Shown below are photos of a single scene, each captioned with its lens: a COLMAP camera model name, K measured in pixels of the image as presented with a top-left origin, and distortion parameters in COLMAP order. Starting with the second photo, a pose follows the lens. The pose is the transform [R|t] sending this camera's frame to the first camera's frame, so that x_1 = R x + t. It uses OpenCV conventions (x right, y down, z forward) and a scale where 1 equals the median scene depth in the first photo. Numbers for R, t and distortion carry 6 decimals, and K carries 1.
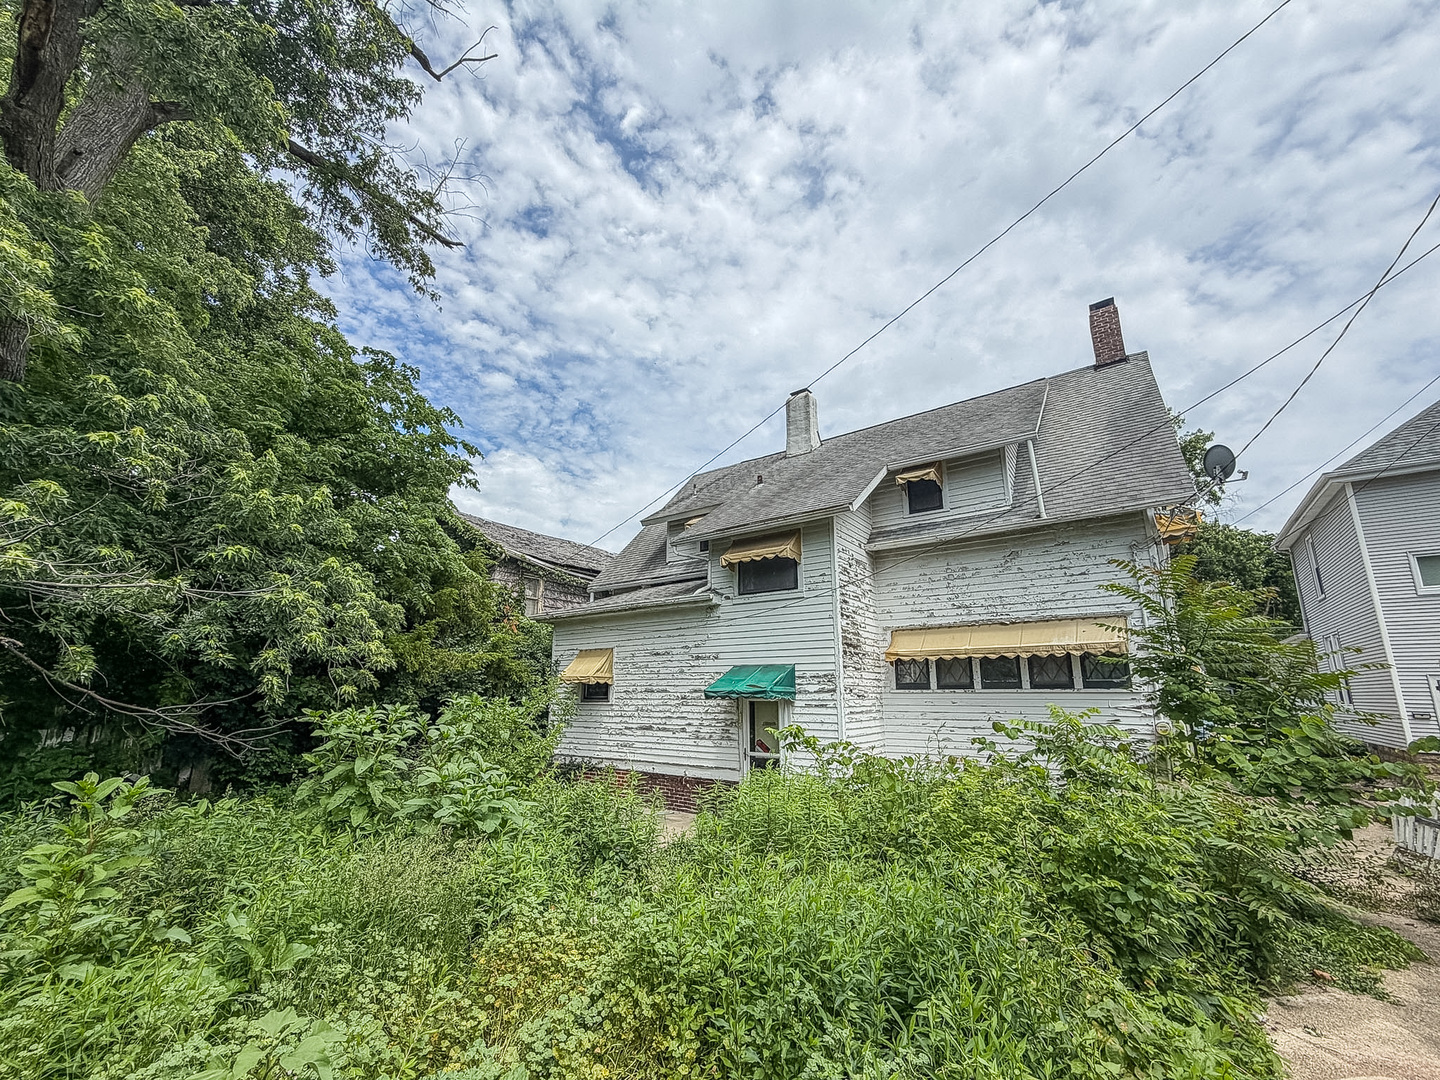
lens RADIAL K [[594.5, 0, 720.0], [0, 594.5, 540.0], [0, 0, 1]] dist [0.000165, -0.000513]
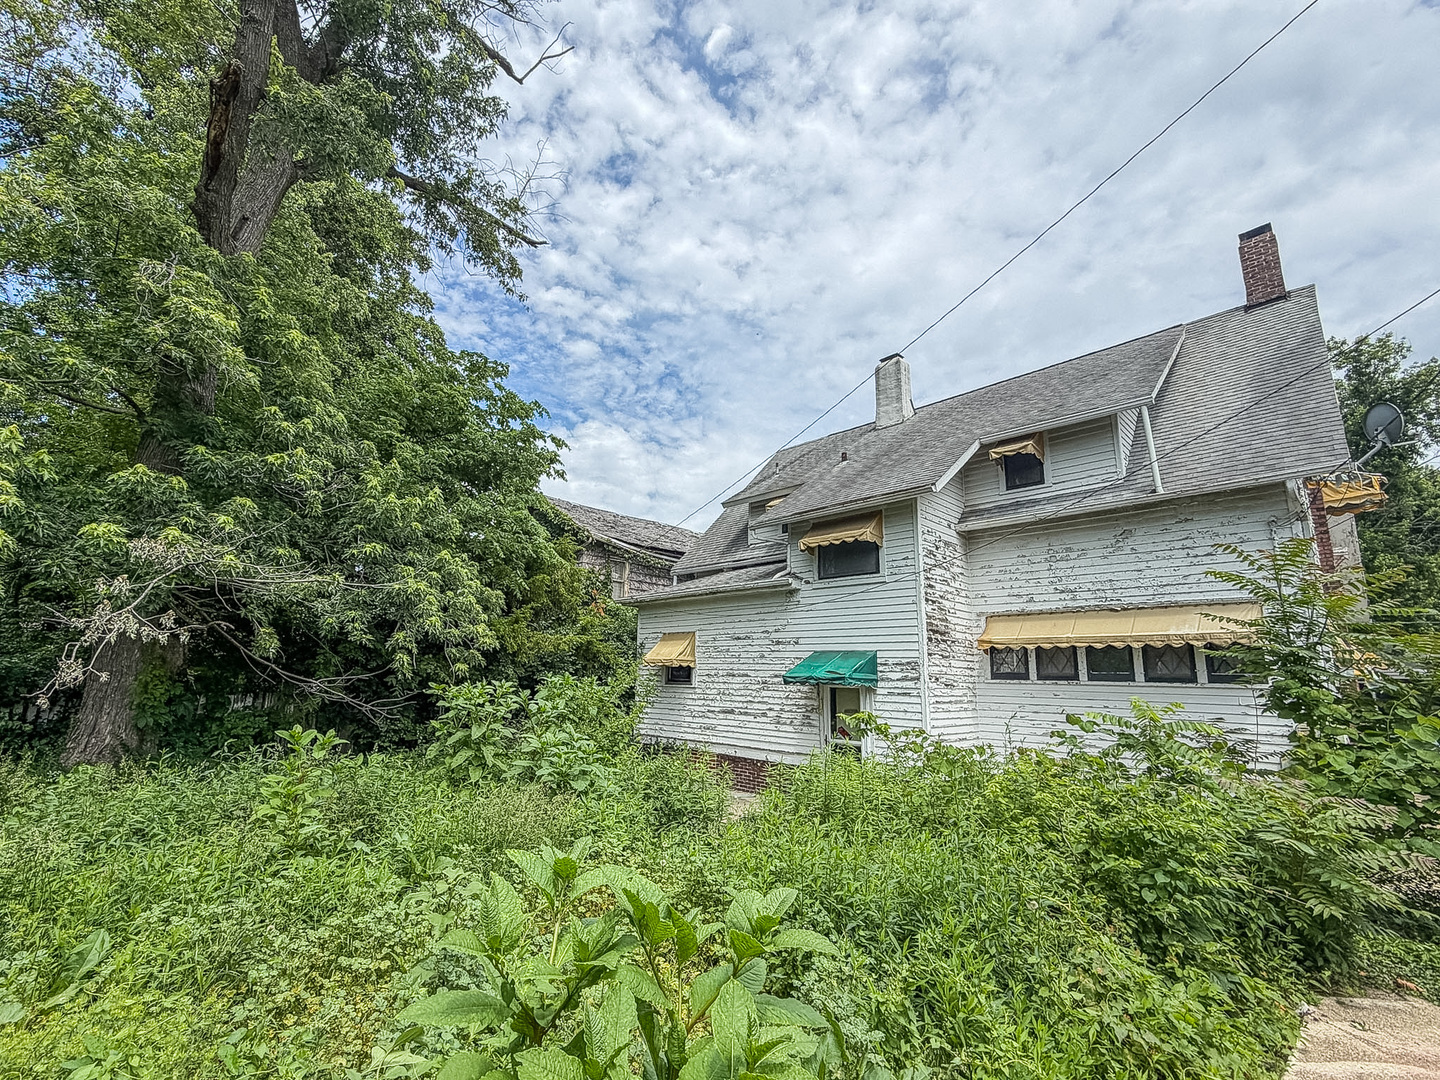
lens RADIAL K [[705.2, 0, 716.6], [0, 705.2, 497.5], [0, 0, 1]] dist [-0.000326, 0.000637]
pose [[0.984176, -0.021820, -0.175843, 0.074761], [0.021661, 0.999761, -0.002824, -0.043895], [0.175863, -0.001029, 0.984414, -0.180341]]
